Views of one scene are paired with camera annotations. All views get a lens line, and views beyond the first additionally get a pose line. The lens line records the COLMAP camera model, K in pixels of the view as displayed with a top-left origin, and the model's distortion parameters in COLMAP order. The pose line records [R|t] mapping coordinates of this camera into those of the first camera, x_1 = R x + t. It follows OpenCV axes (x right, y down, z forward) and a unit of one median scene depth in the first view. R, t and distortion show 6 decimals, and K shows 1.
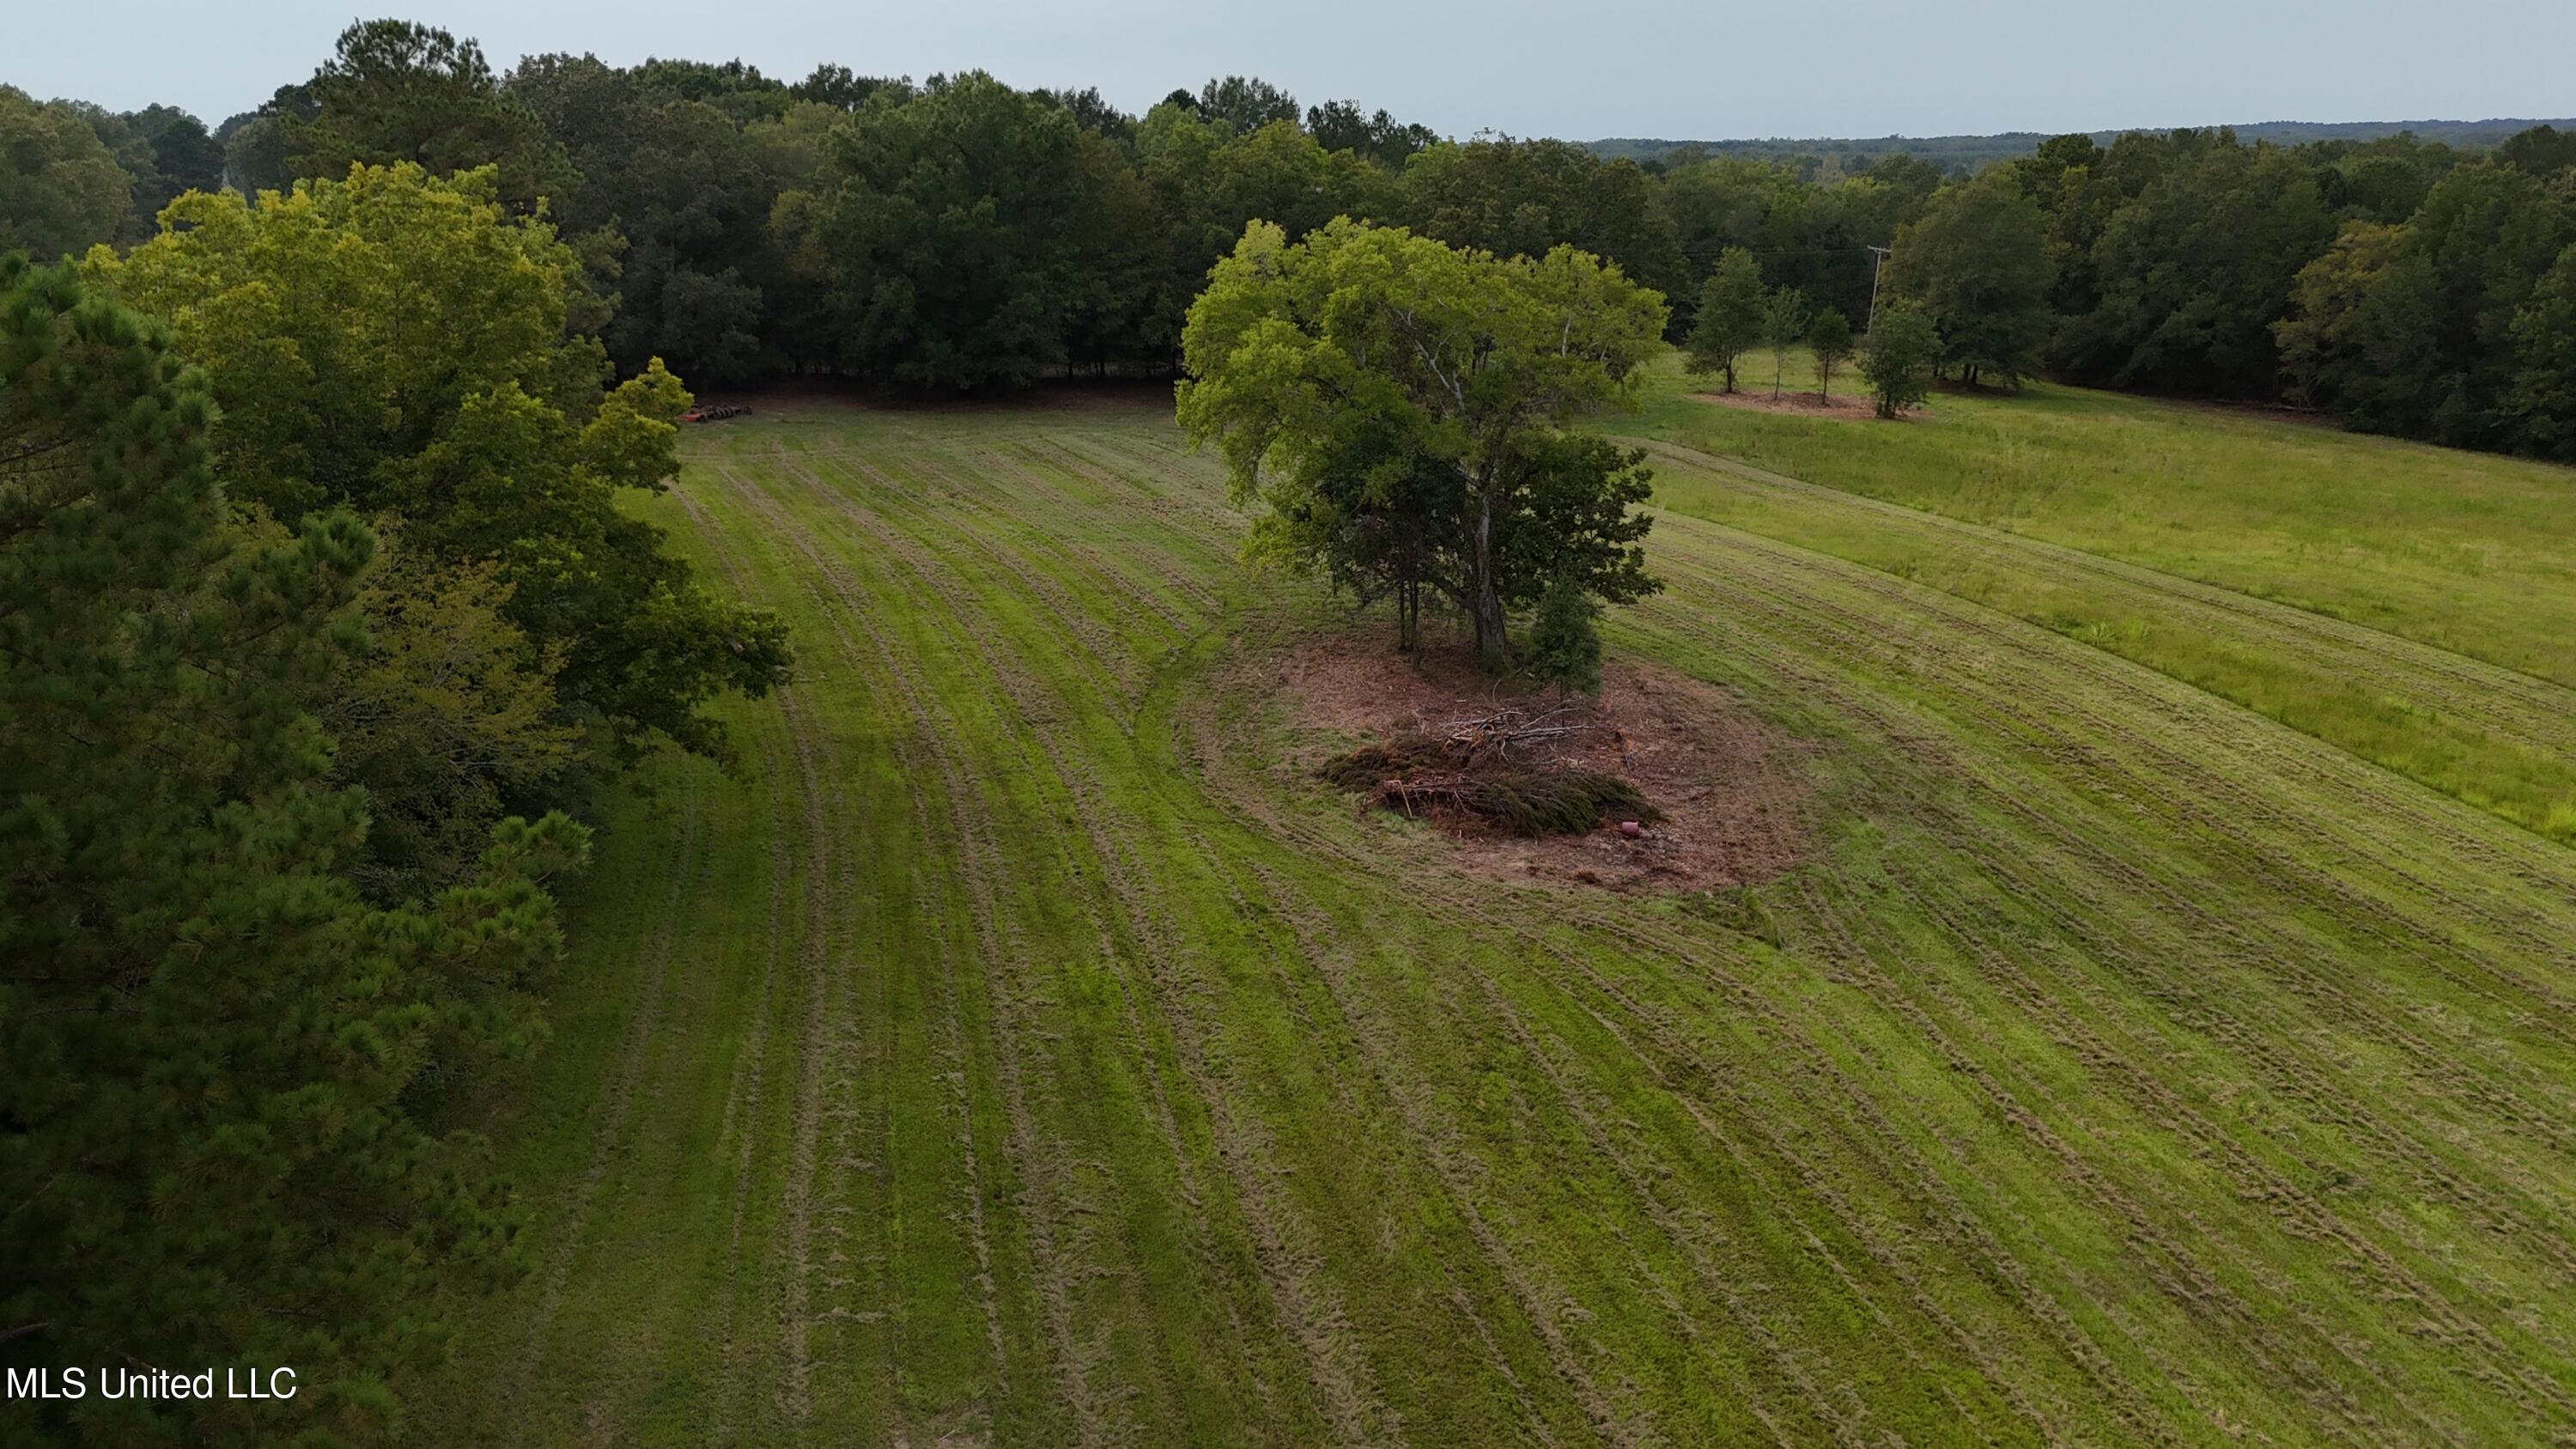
lens RADIAL K [[1900.7, 0, 1284.2], [0, 1900.7, 715.5], [0, 0, 1]] dist [0.055358, -0.036051]
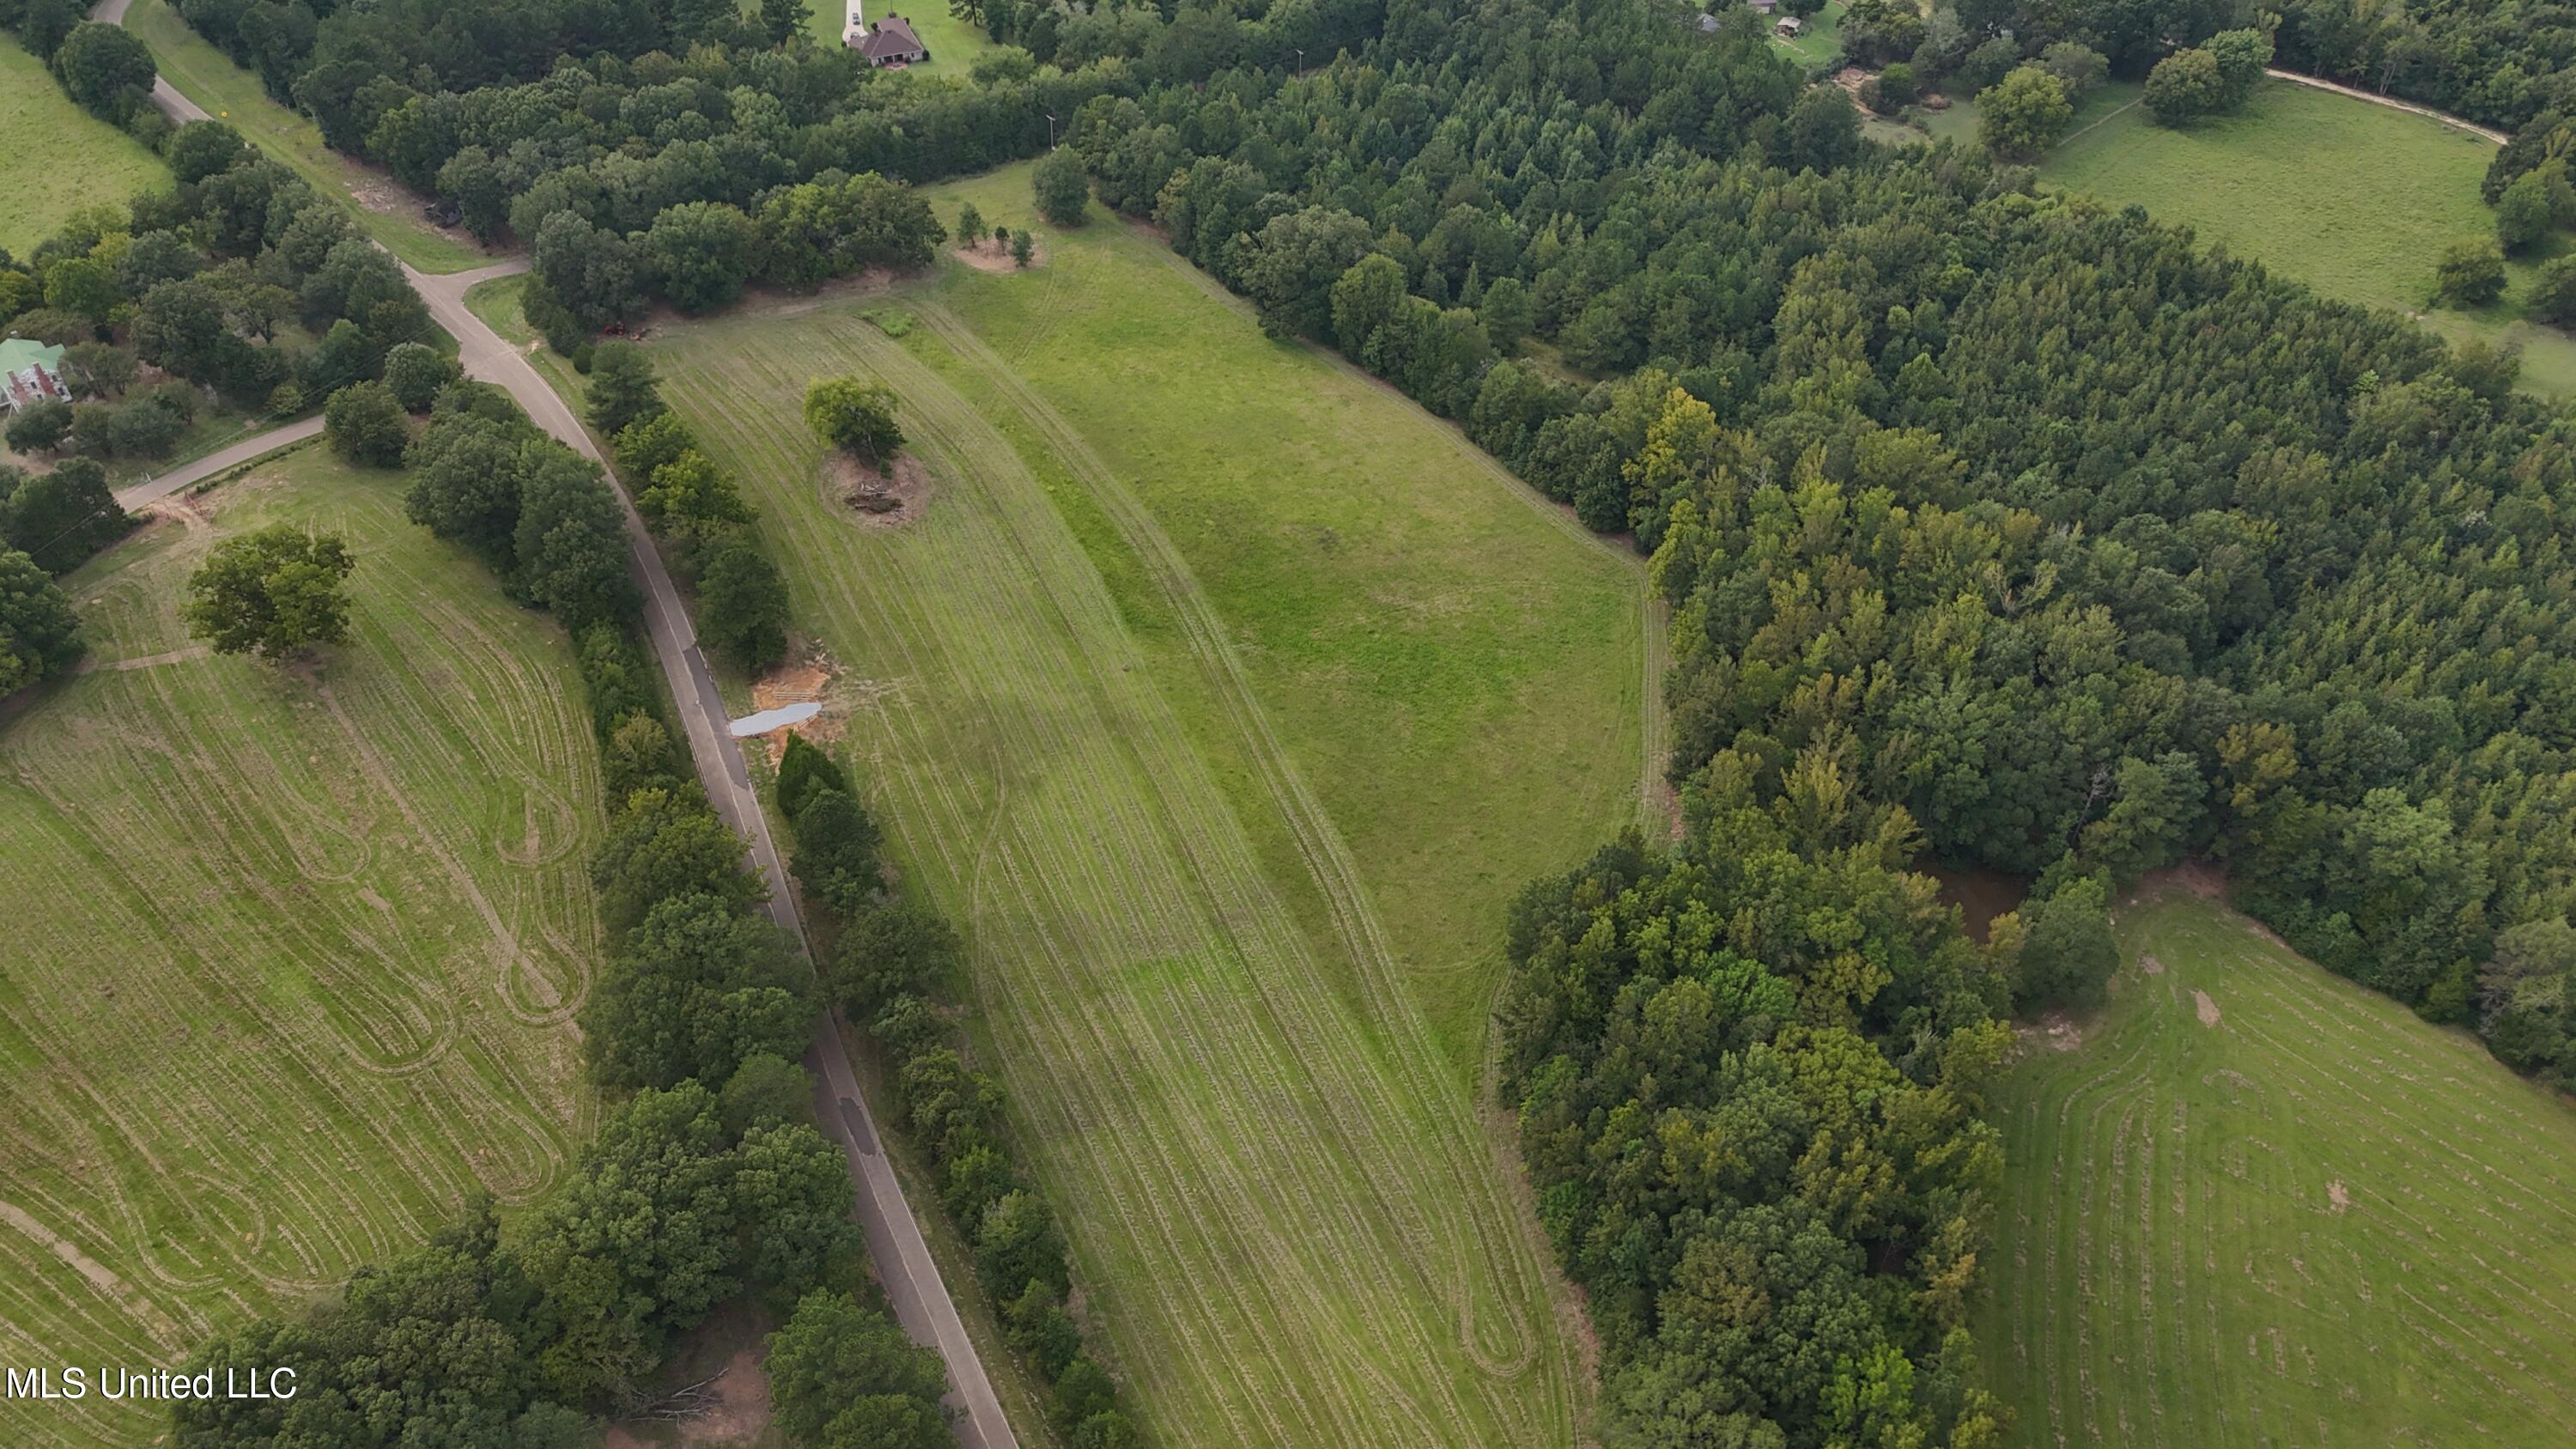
lens RADIAL K [[1900.7, 0, 1296.7], [0, 1900.7, 721.0], [0, 0, 1]] dist [0.055358, -0.036051]
pose [[0.975978, -0.141946, 0.165285, 0.294740], [0.059418, 0.903293, 0.424889, -1.677575], [-0.209612, -0.404861, 0.890028, -4.520049]]
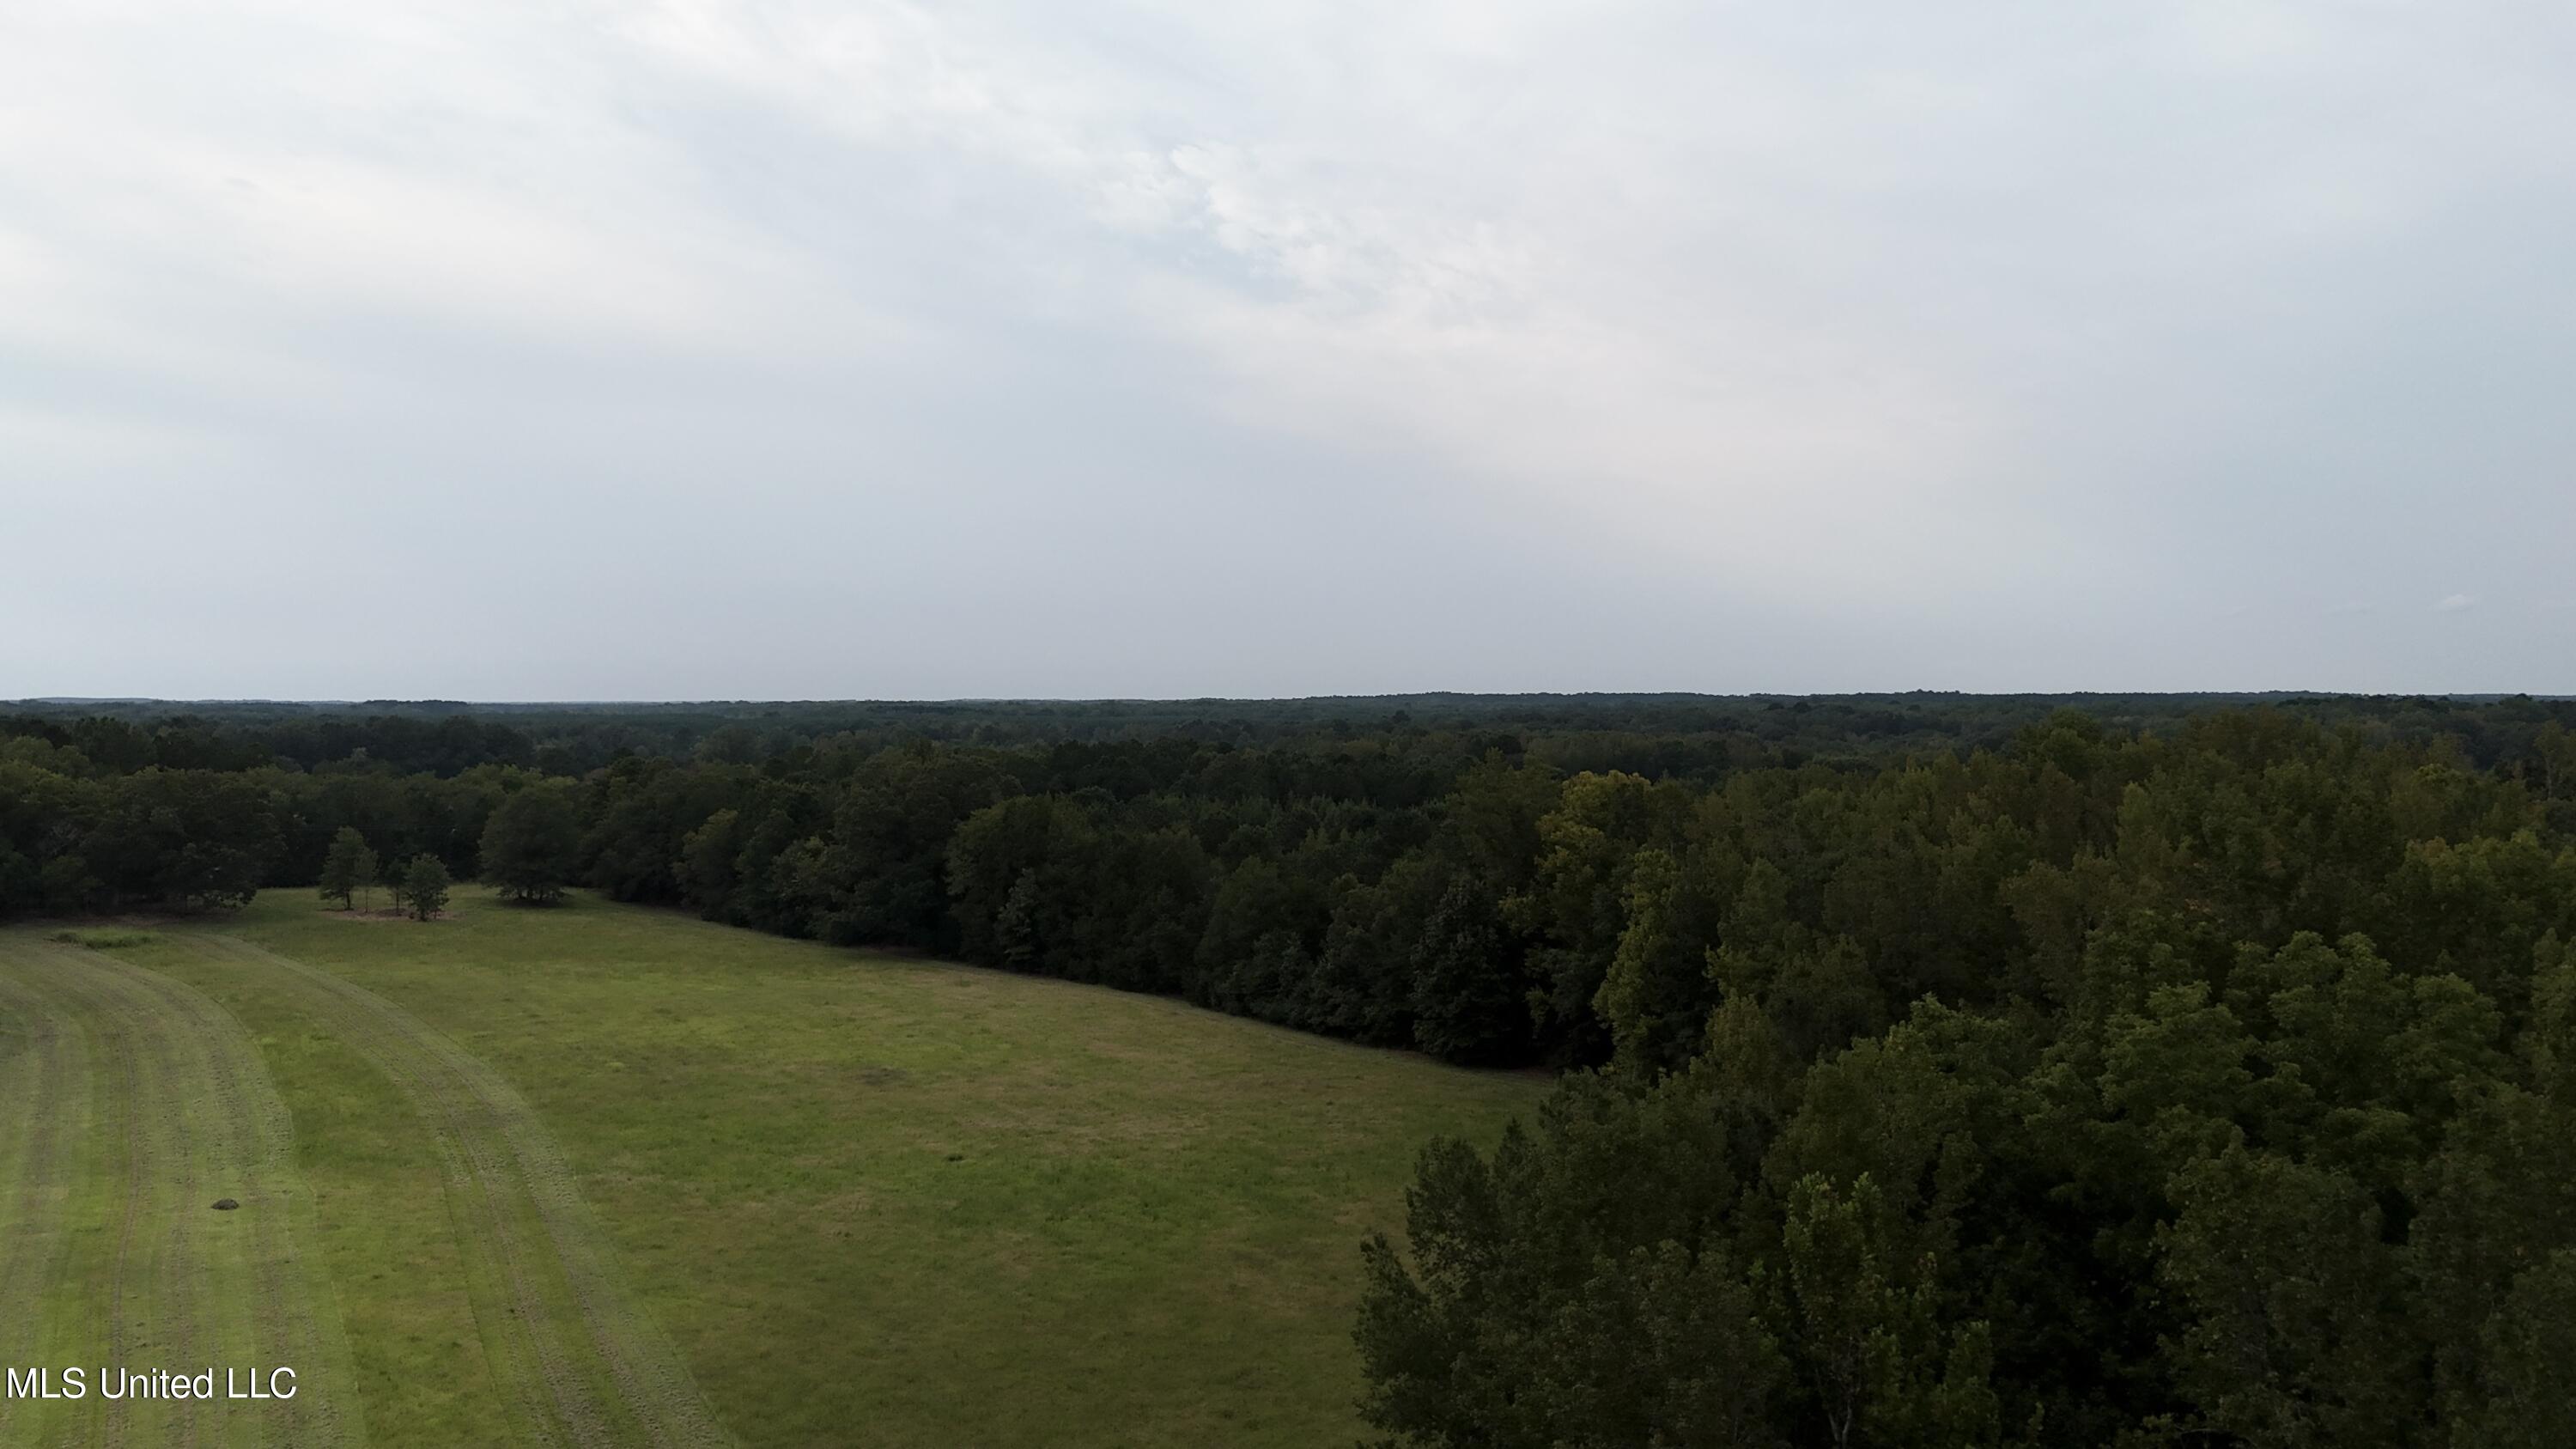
lens RADIAL K [[1900.7, 0, 1299.7], [0, 1900.7, 723.5], [0, 0, 1]] dist [0.055358, -0.036051]
pose [[0.940554, -0.002281, 0.339636, 1.033803], [0.093709, 0.962906, -0.253043, 0.416801], [-0.326461, 0.269828, 0.905879, -1.977899]]
